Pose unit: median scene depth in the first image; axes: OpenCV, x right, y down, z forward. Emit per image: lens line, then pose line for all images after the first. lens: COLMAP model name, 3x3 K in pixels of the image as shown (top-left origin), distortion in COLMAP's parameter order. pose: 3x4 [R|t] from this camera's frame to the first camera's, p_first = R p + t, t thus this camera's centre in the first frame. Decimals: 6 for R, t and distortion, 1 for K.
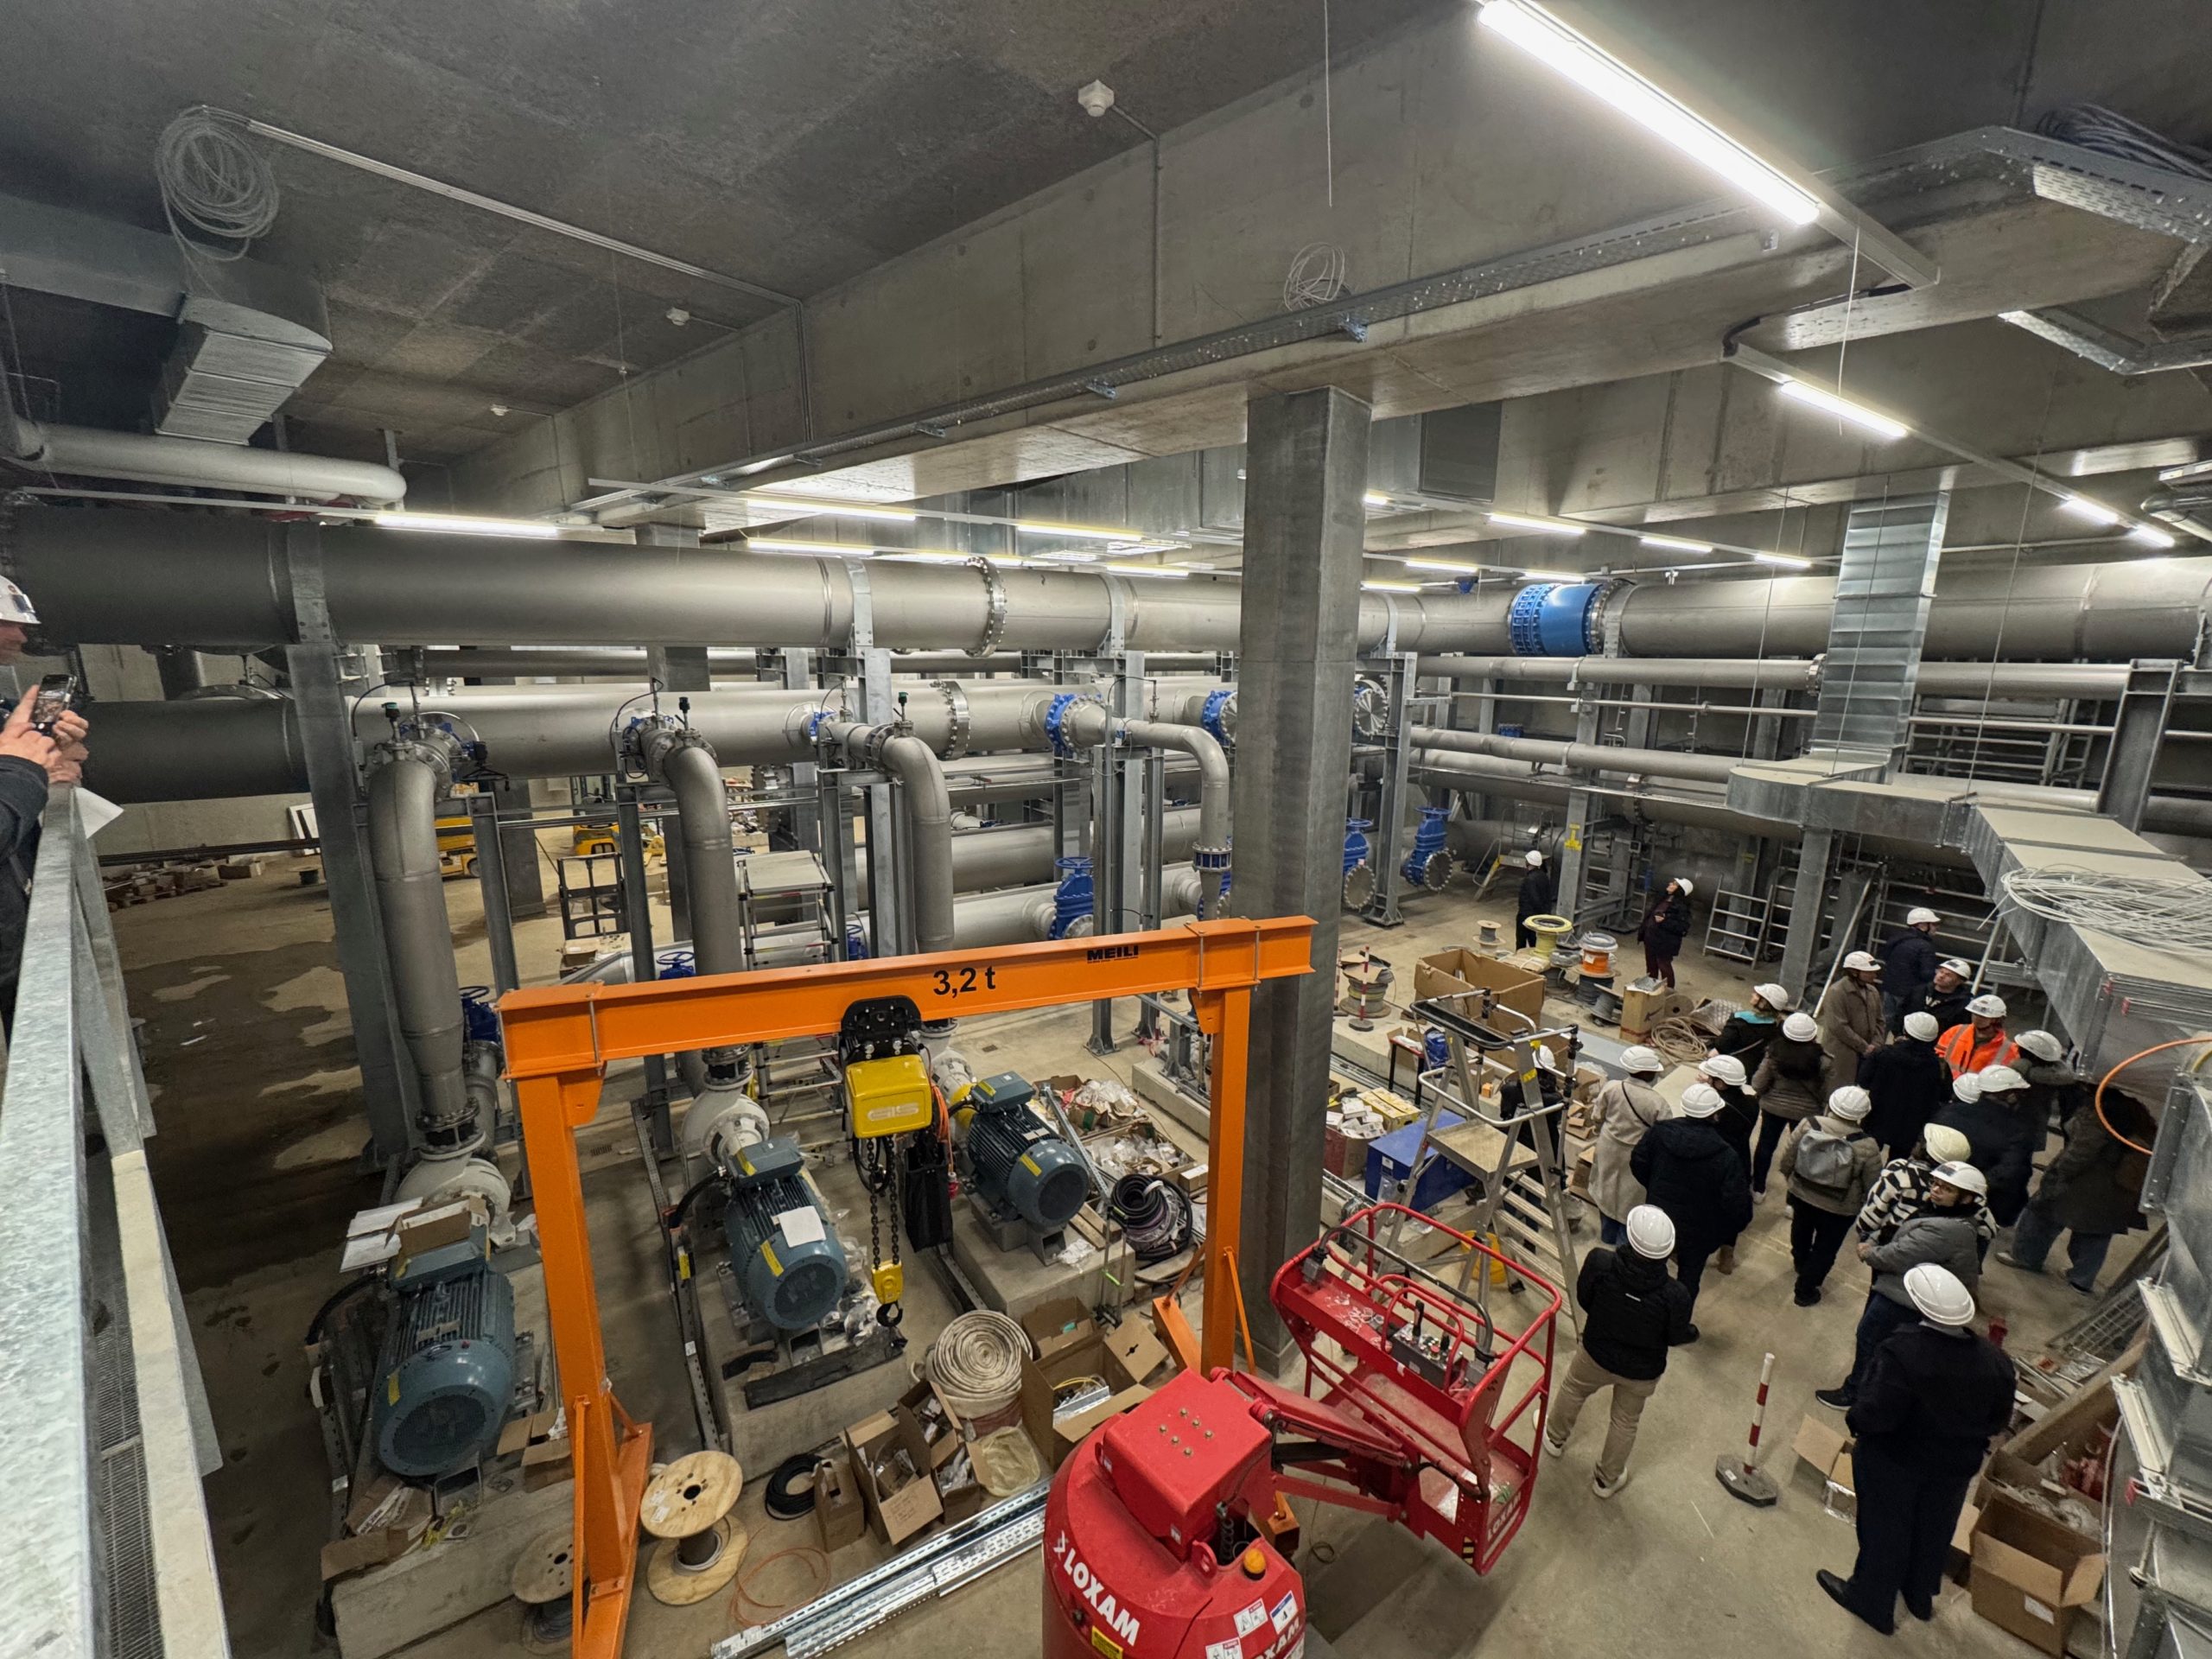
lens RADIAL K [[888.0, 0, 1094.4], [0, 888.0, 833.5], [0, 0, 1]] dist [-0.002481, -0.000345]
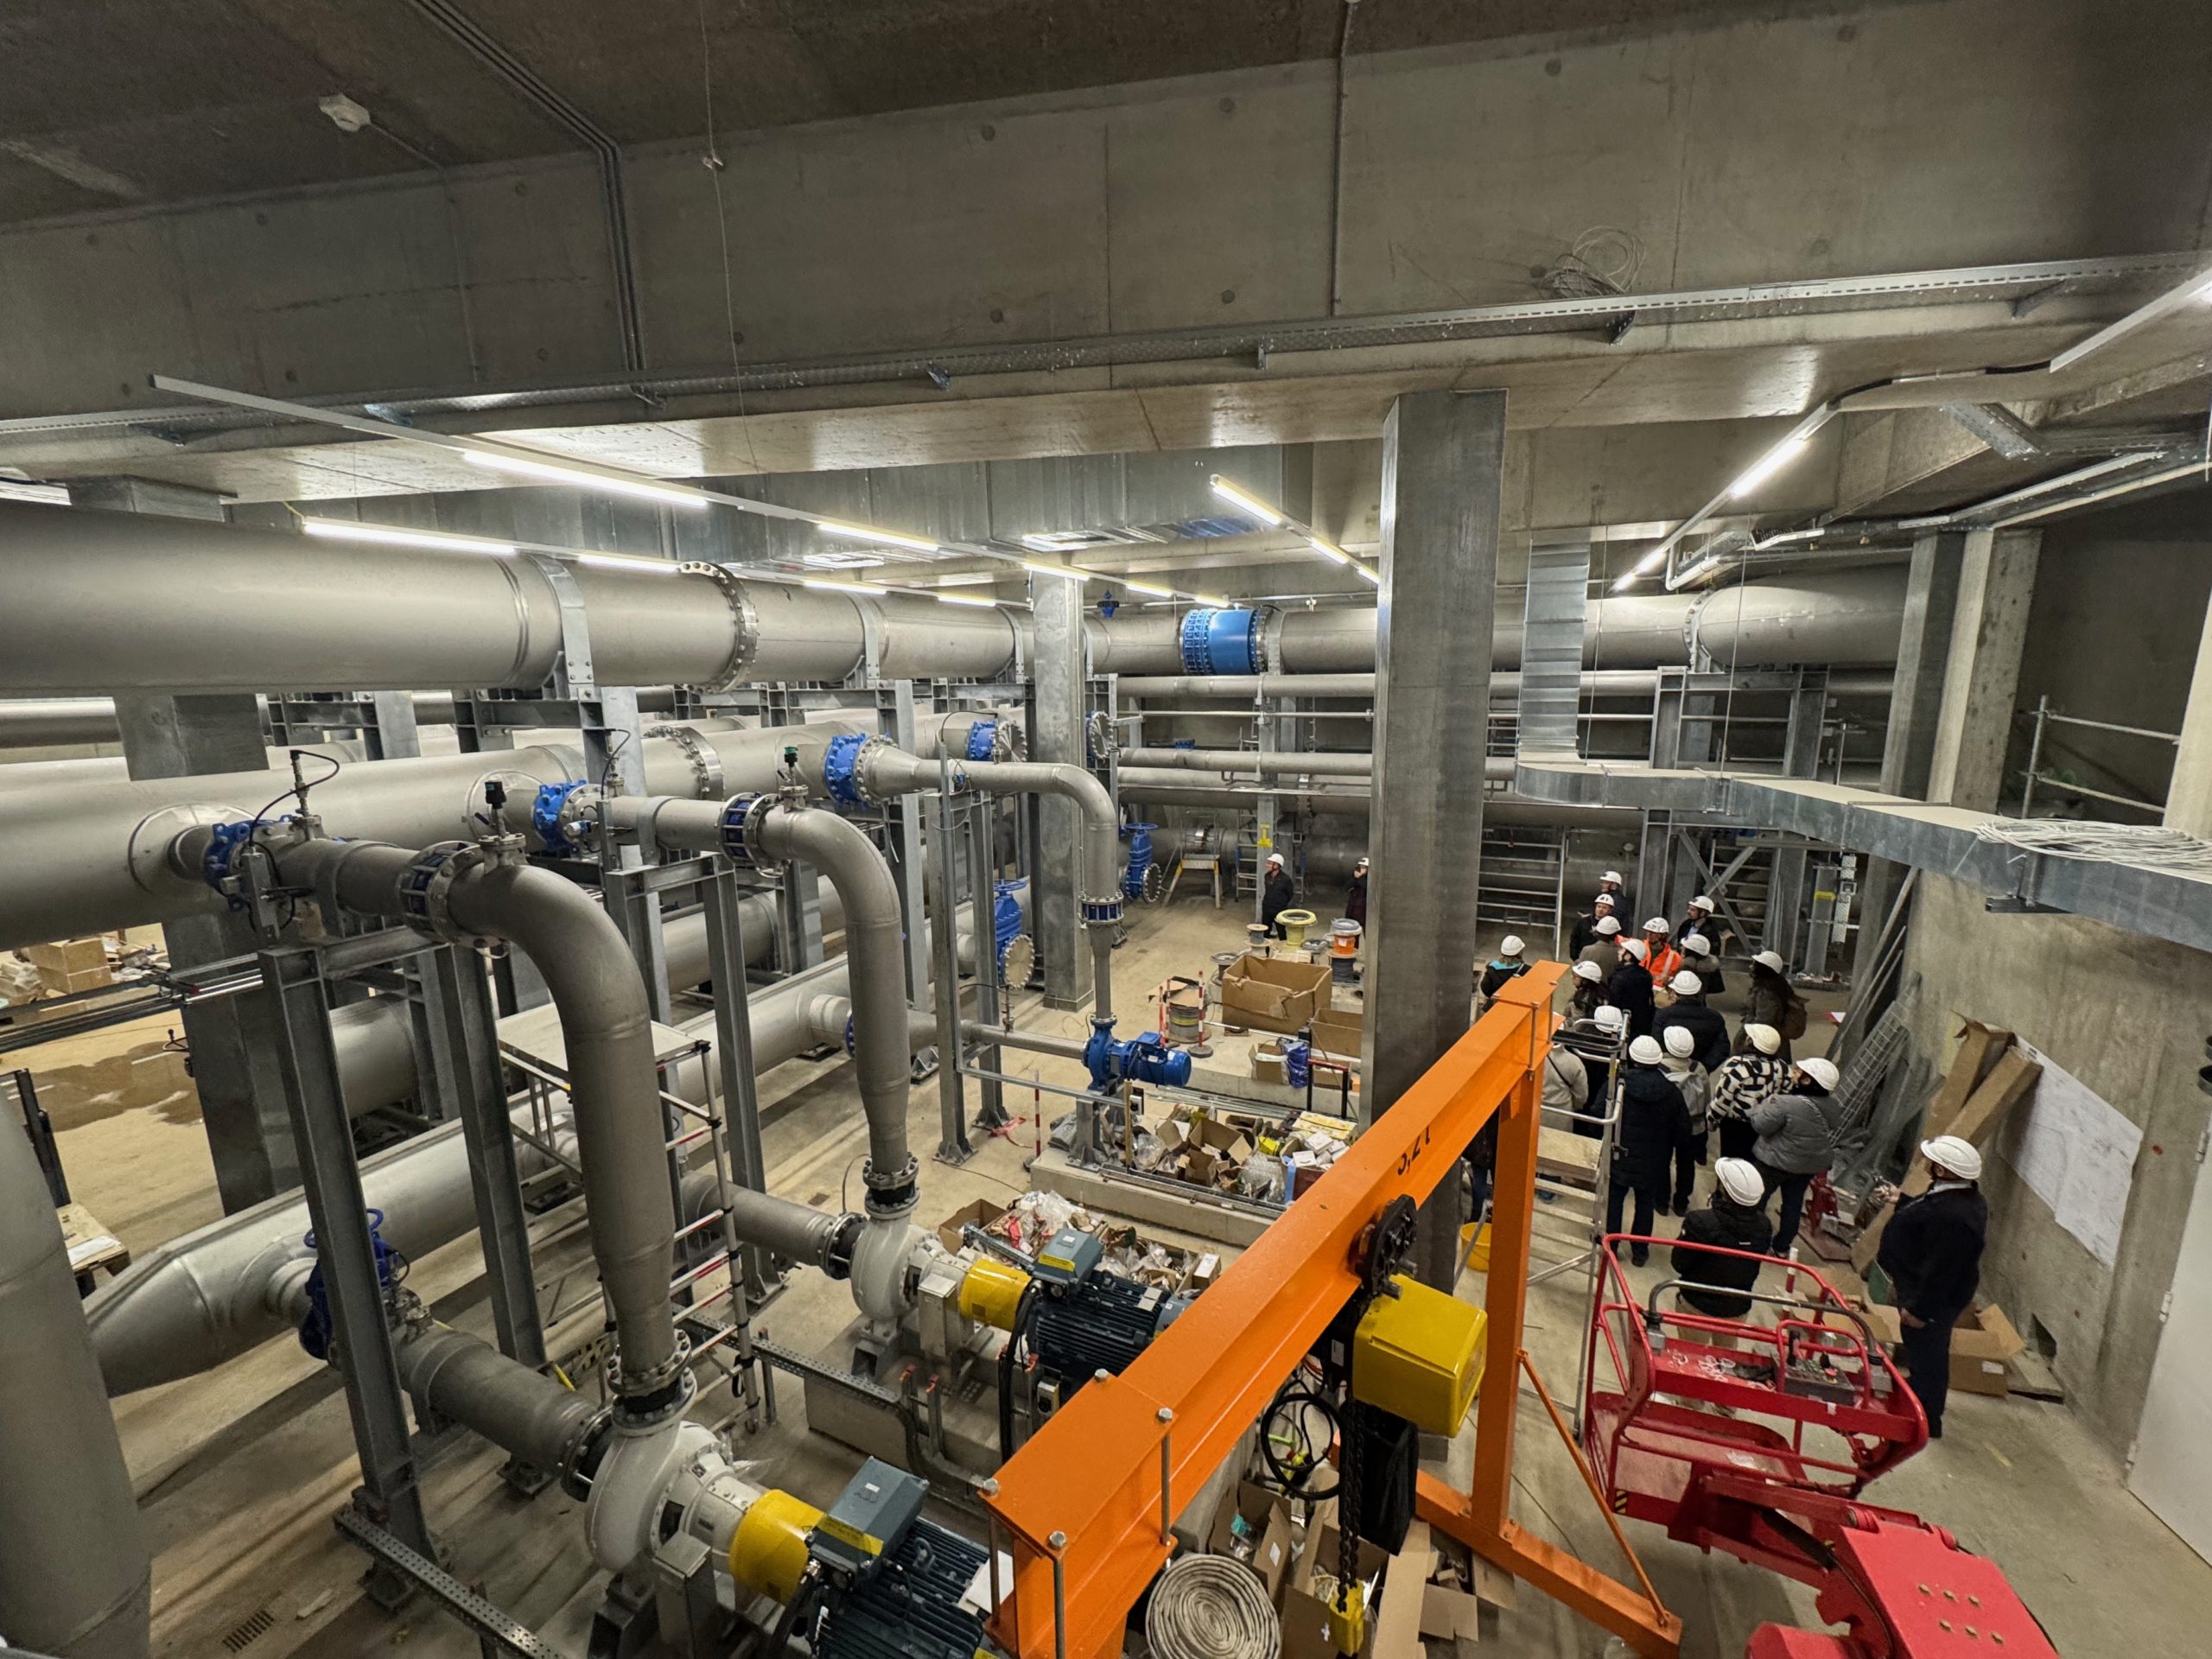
lens RADIAL K [[888.0, 0, 1107.2], [0, 888.0, 833.4], [0, 0, 1]] dist [-0.002481, -0.000345]
pose [[0.845234, -0.116796, 0.521477, -0.270701], [0.130669, 0.991373, 0.010246, -0.047084], [-0.518175, 0.059481, 0.853204, 0.196609]]
